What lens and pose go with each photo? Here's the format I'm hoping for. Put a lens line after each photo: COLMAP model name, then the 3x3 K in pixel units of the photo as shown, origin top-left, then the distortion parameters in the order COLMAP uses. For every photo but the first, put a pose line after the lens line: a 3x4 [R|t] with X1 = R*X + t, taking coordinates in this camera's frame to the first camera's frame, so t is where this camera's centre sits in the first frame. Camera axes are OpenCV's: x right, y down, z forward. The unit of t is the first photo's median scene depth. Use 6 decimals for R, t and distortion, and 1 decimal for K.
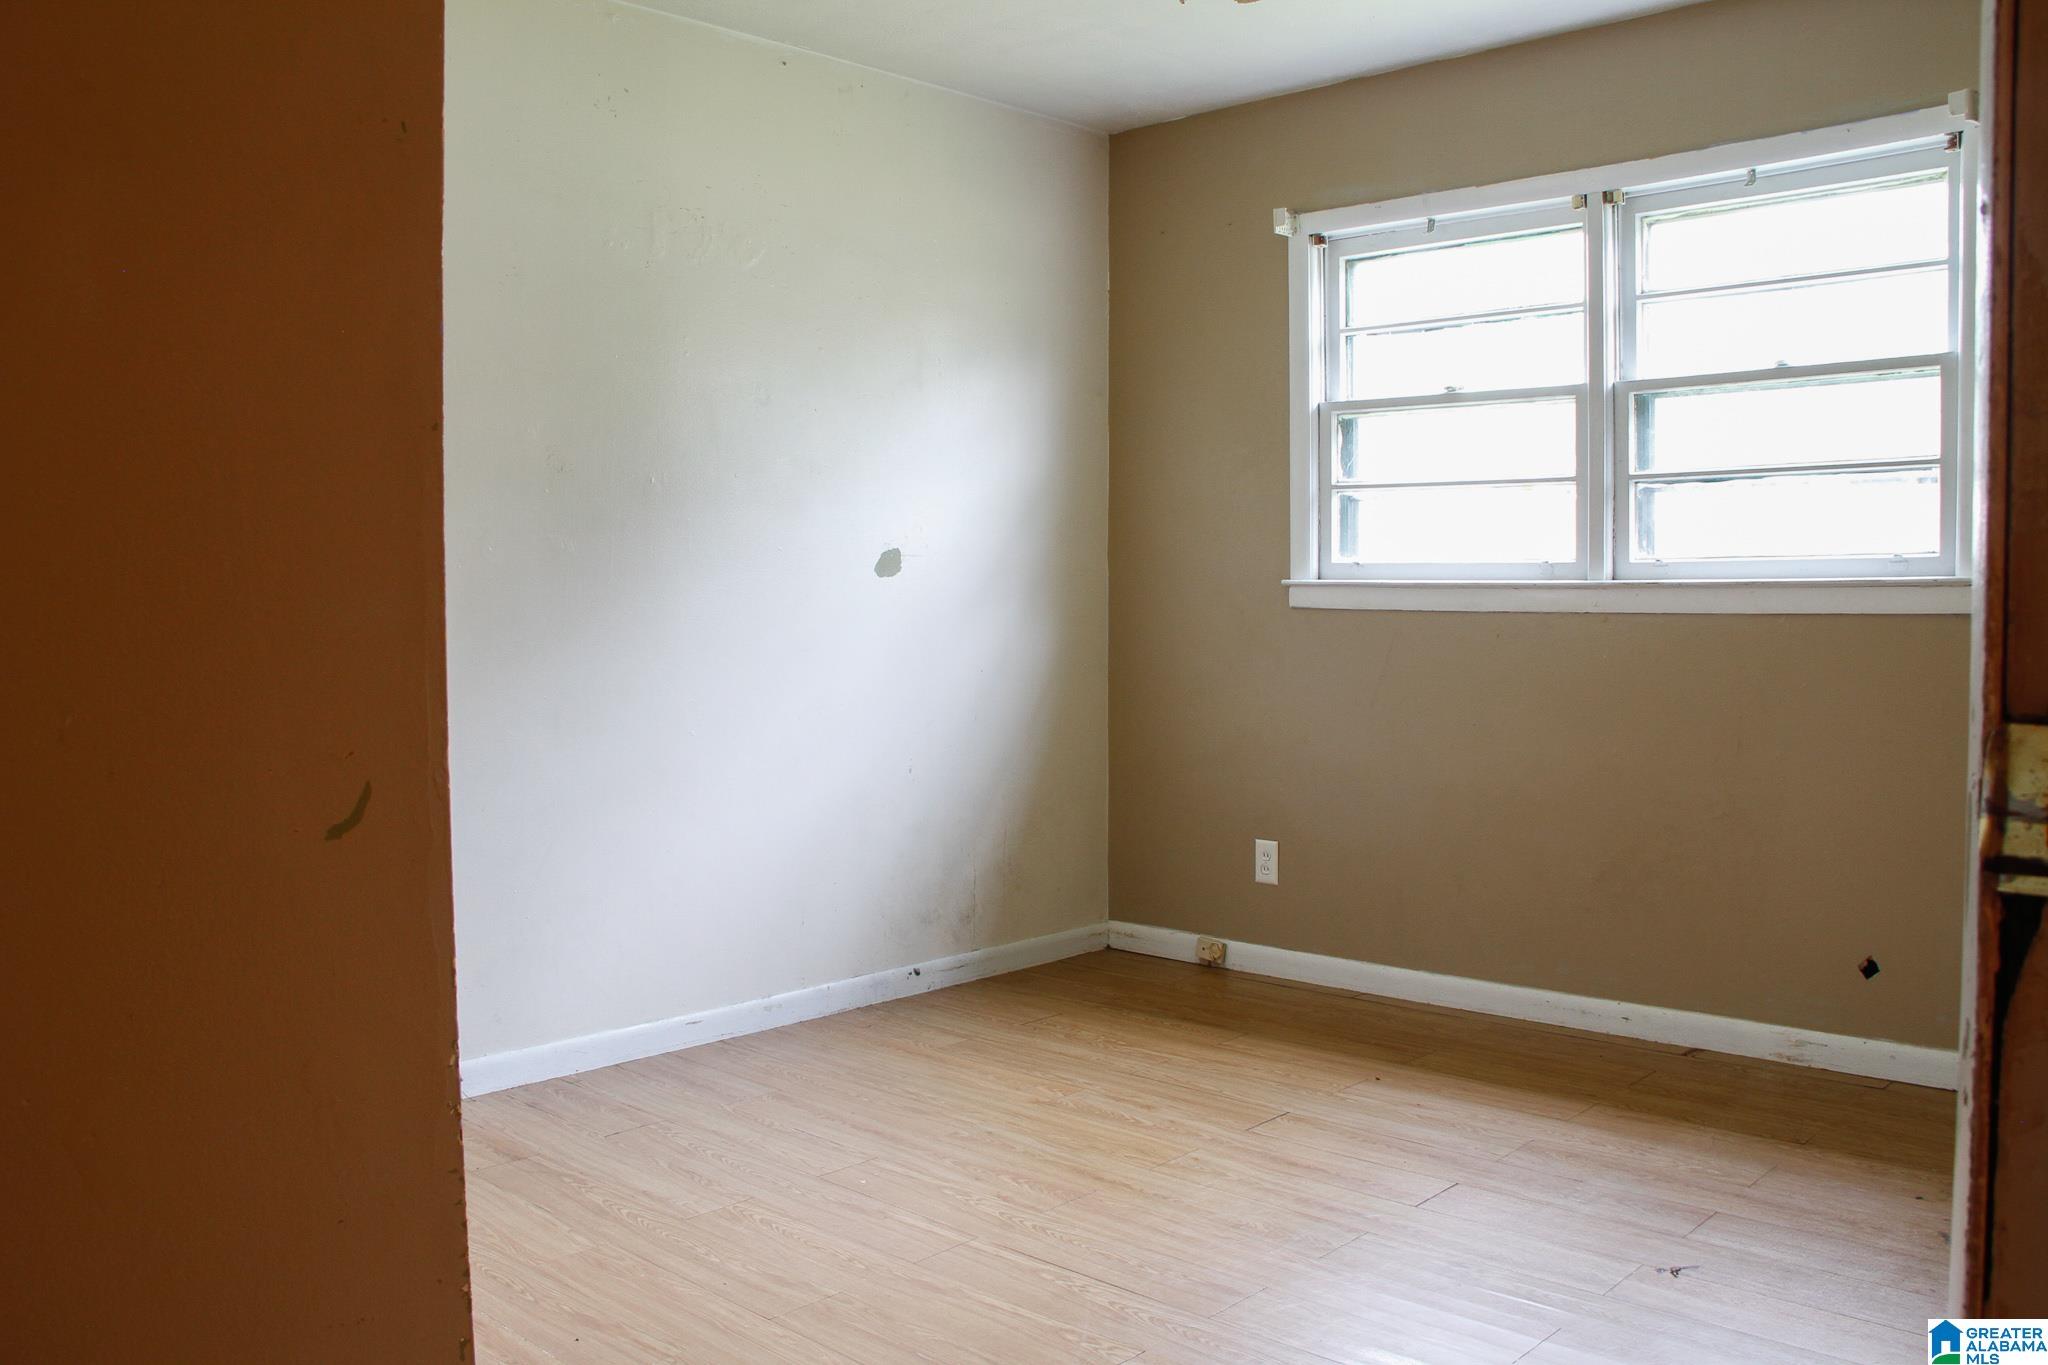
lens RADIAL K [[1786.6, 0, 1024.7], [0, 1786.6, 709.8], [0, 0, 1]] dist [-0.183970, 0.140711]
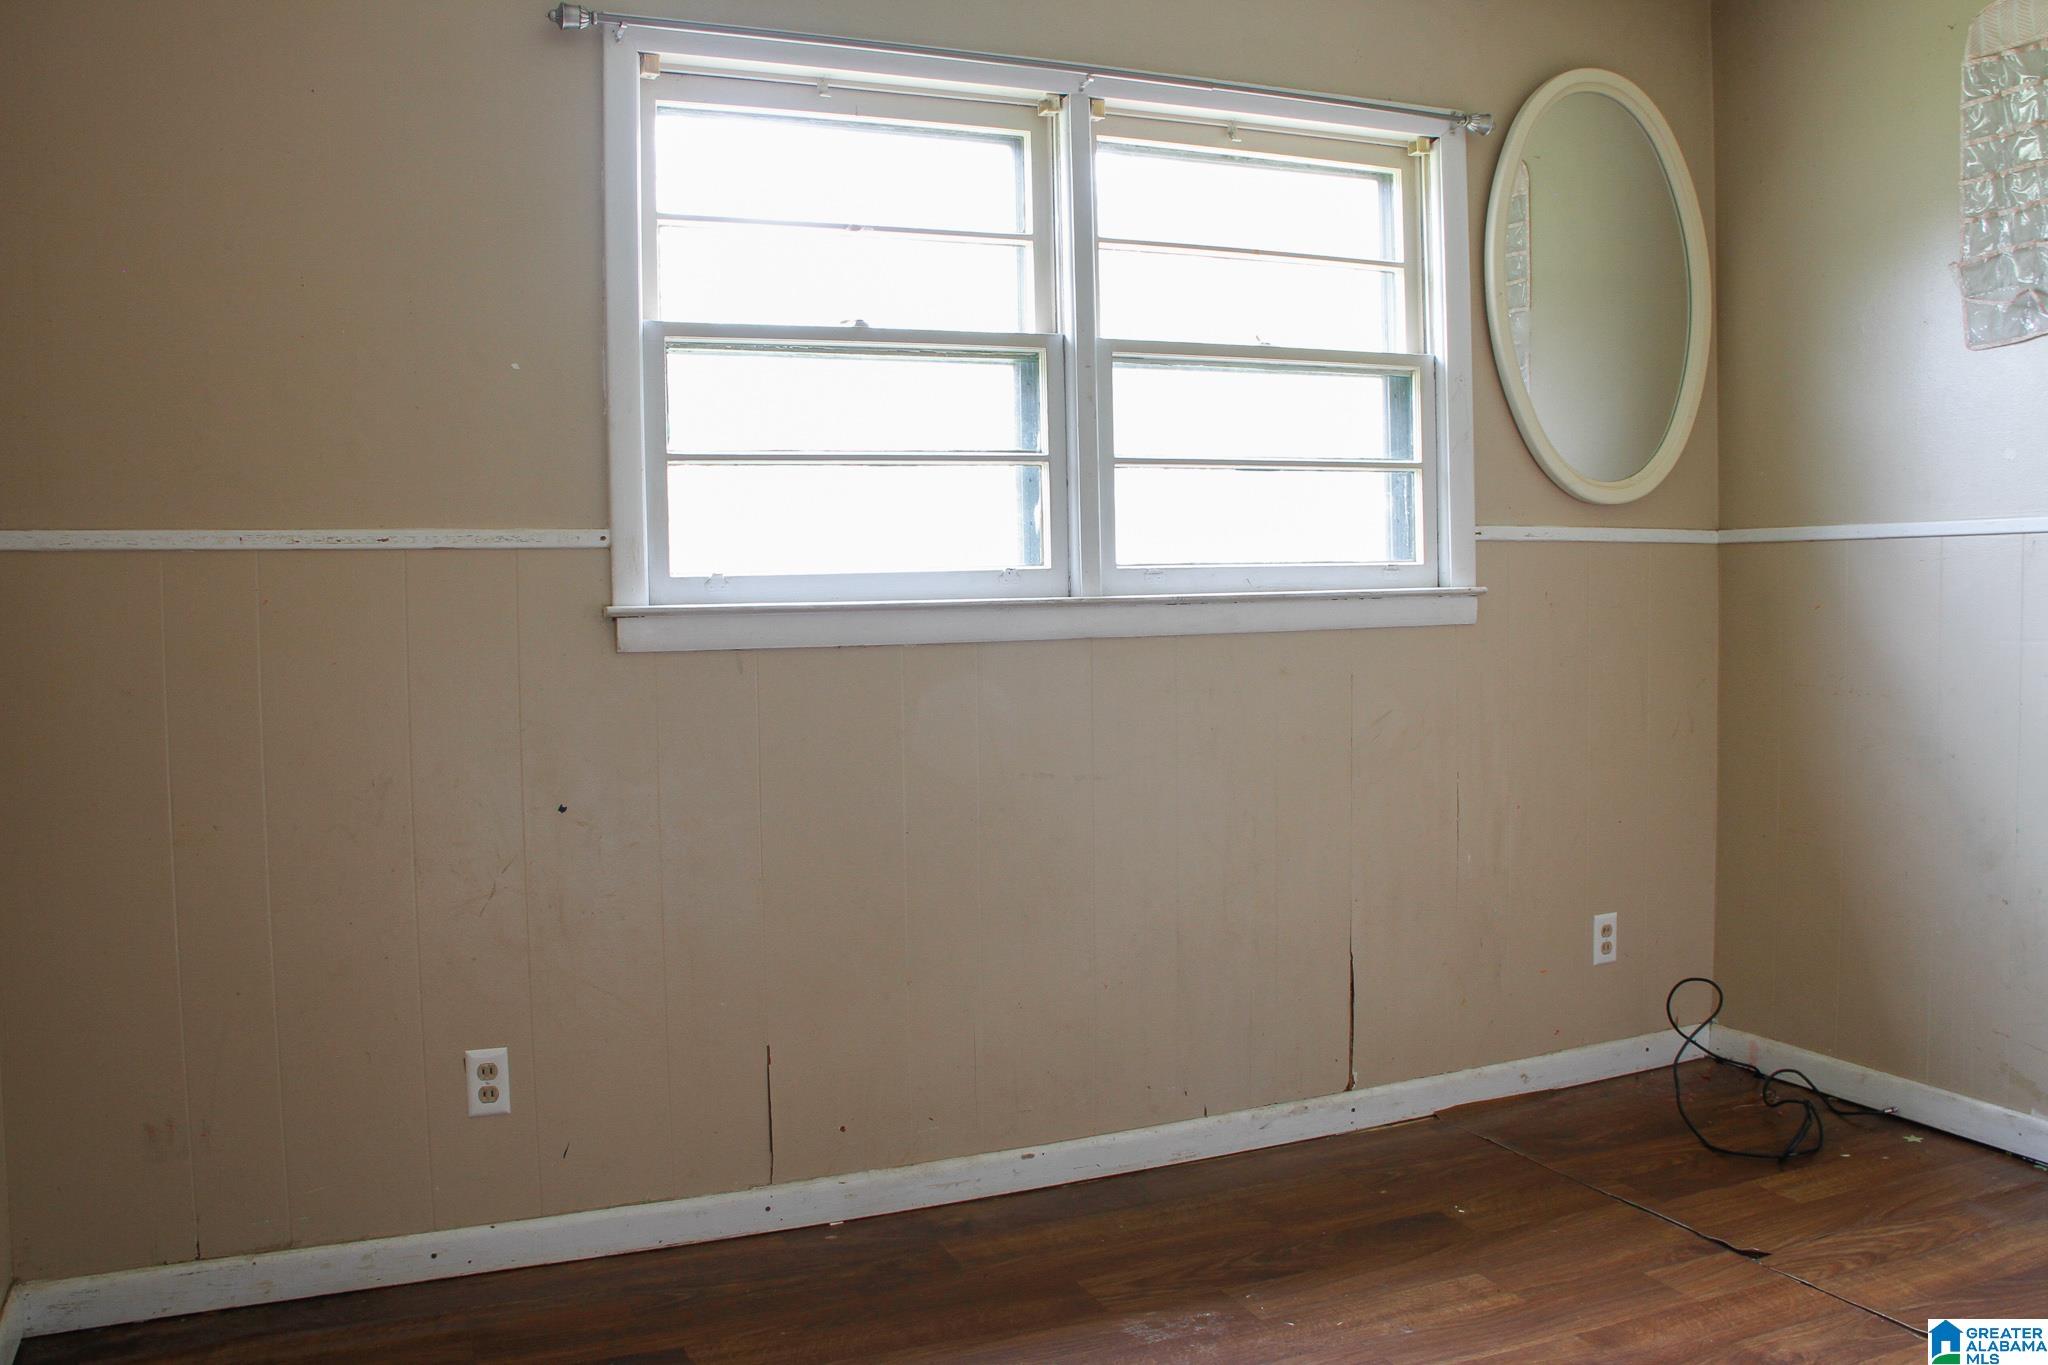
lens RADIAL K [[1786.6, 0, 1024.7], [0, 1786.6, 709.8], [0, 0, 1]] dist [-0.183970, 0.140711]
pose [[0.360038, -0.056169, 0.931245, -0.396136], [0.088080, 0.995774, 0.026008, -0.045001], [-0.928770, 0.072661, 0.363464, 0.715606]]
